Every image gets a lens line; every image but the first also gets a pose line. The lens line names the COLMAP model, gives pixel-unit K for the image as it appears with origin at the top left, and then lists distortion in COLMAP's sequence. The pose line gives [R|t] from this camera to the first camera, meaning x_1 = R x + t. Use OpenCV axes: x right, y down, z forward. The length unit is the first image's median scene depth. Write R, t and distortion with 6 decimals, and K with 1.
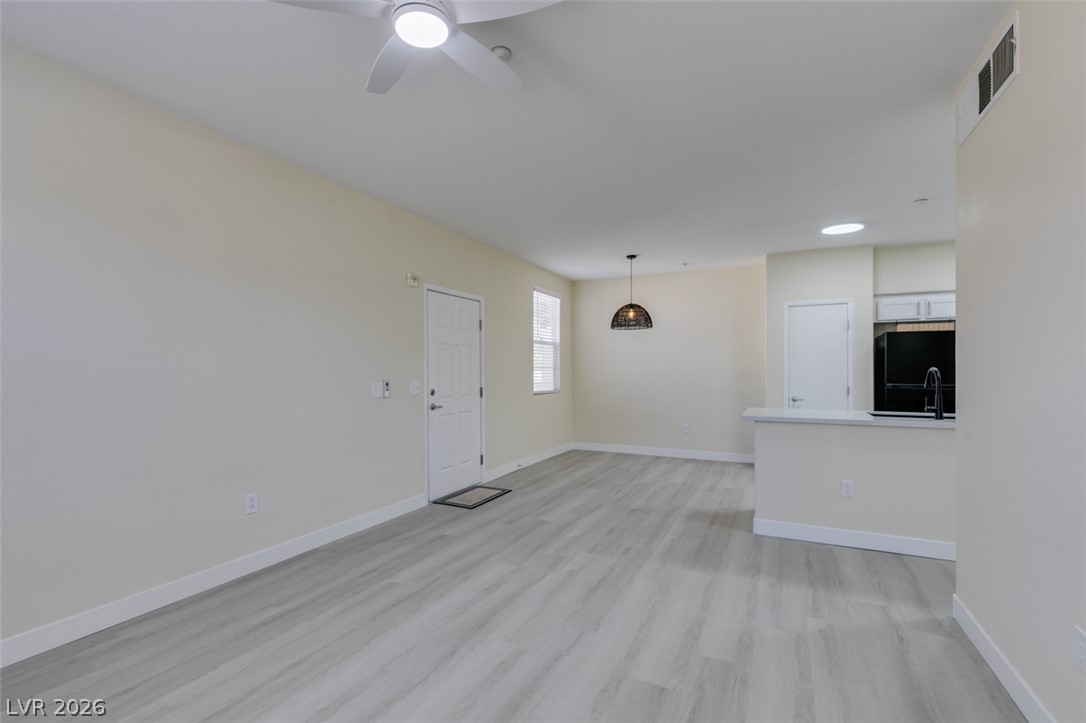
lens RADIAL K [[486.5, 0, 540.9], [0, 486.5, 370.4], [0, 0, 1]] dist [0.002051, -0.002403]
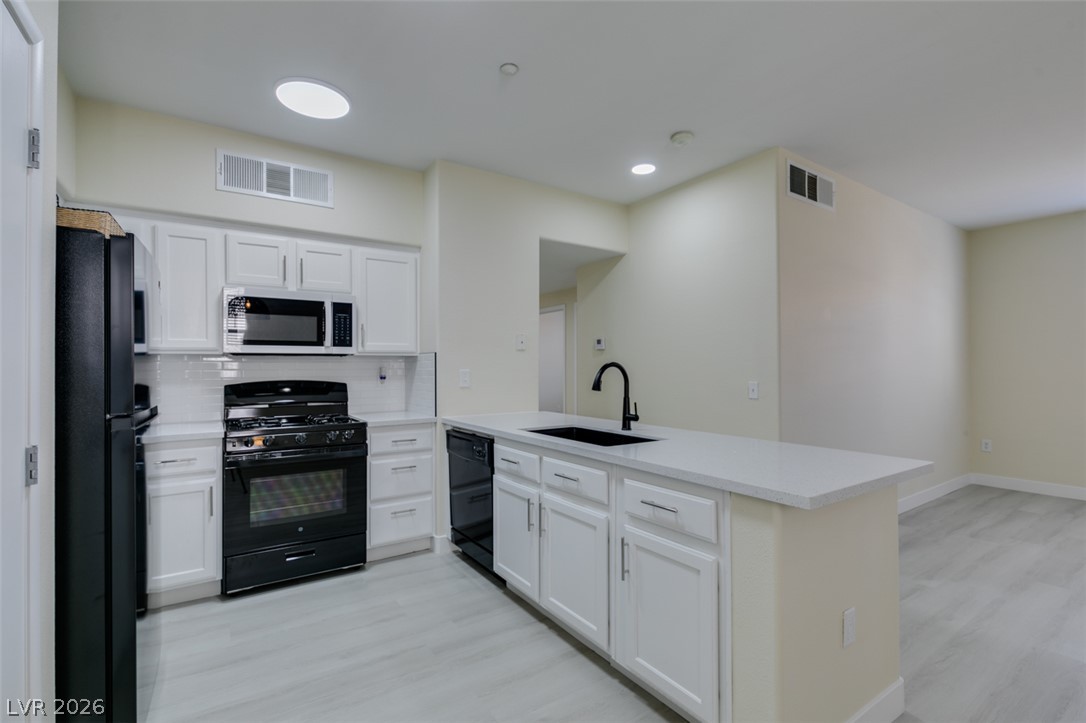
lens RADIAL K [[486.5, 0, 539.6], [0, 486.5, 362.4], [0, 0, 1]] dist [0.002051, -0.002403]
pose [[-0.866635, 0.009330, 0.498856, 0.426206], [0.005142, 0.999939, -0.009768, 0.001037], [-0.498917, -0.005901, -0.866630, 1.339176]]
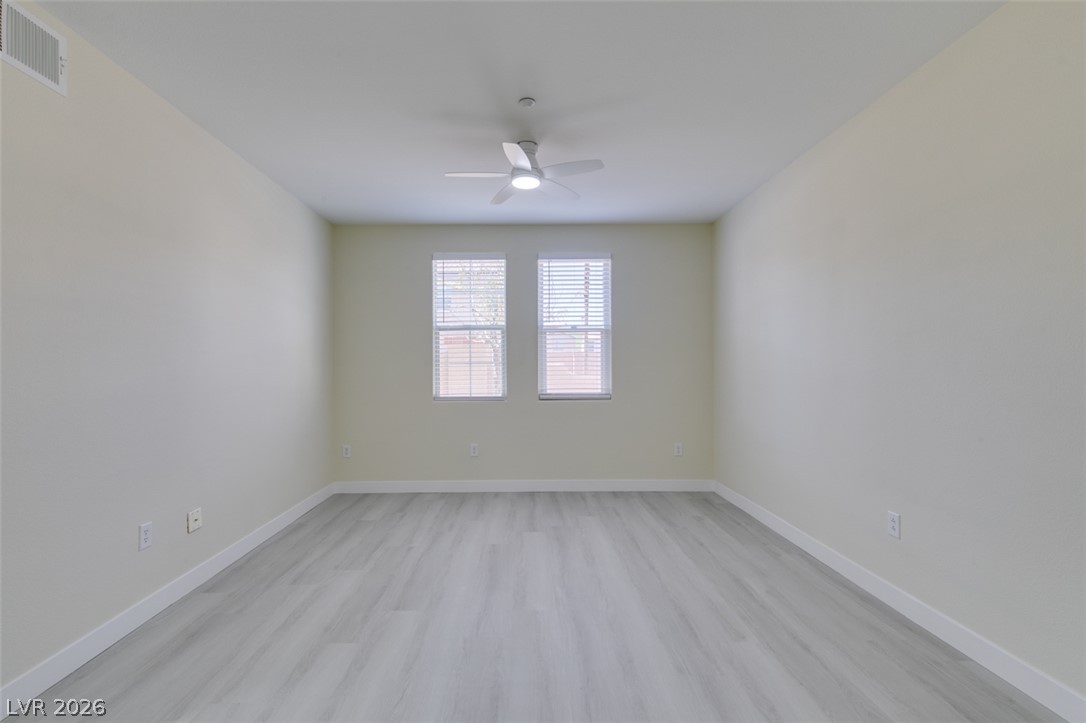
lens RADIAL K [[486.5, 0, 523.2], [0, 486.5, 365.2], [0, 0, 1]] dist [0.002051, -0.002403]
pose [[-0.895529, 0.004711, -0.444979, 0.225024], [0.007241, 0.999966, -0.003986, 0.003127], [0.444945, -0.006791, -0.895532, 0.999070]]
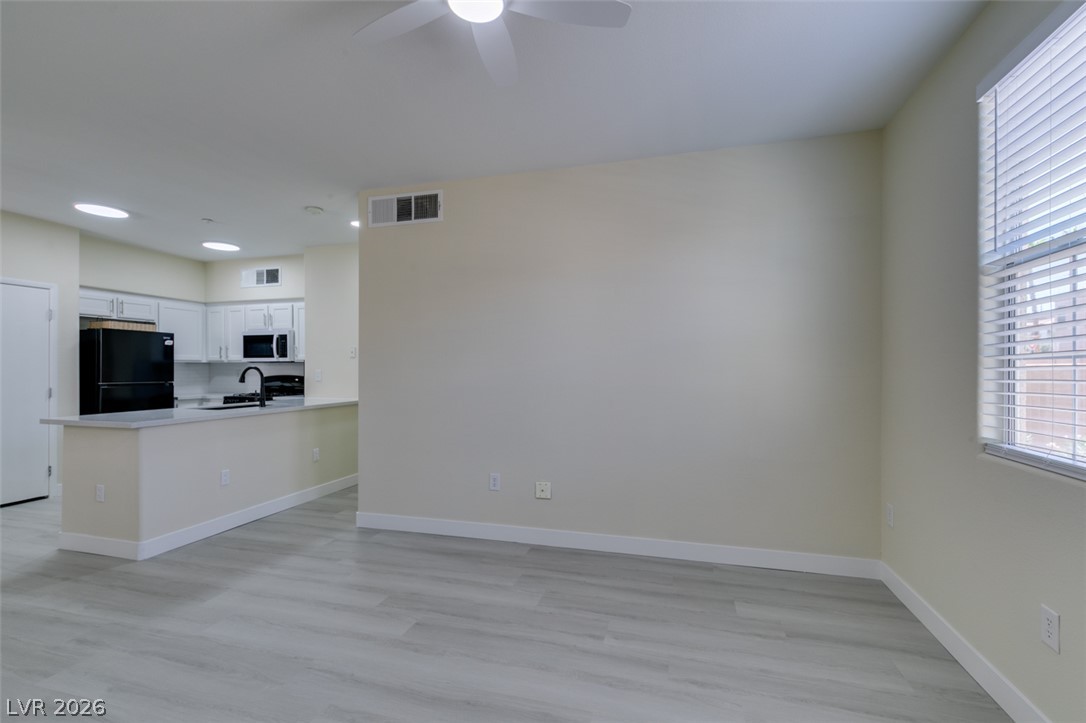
lens RADIAL K [[486.5, 0, 543.7], [0, 486.5, 368.9], [0, 0, 1]] dist [0.002051, -0.002403]
pose [[-0.183270, 0.001230, 0.983062, -0.442901], [-0.000295, 0.999999, -0.001306, 0.002252], [-0.983063, -0.000530, -0.183270, 0.391880]]
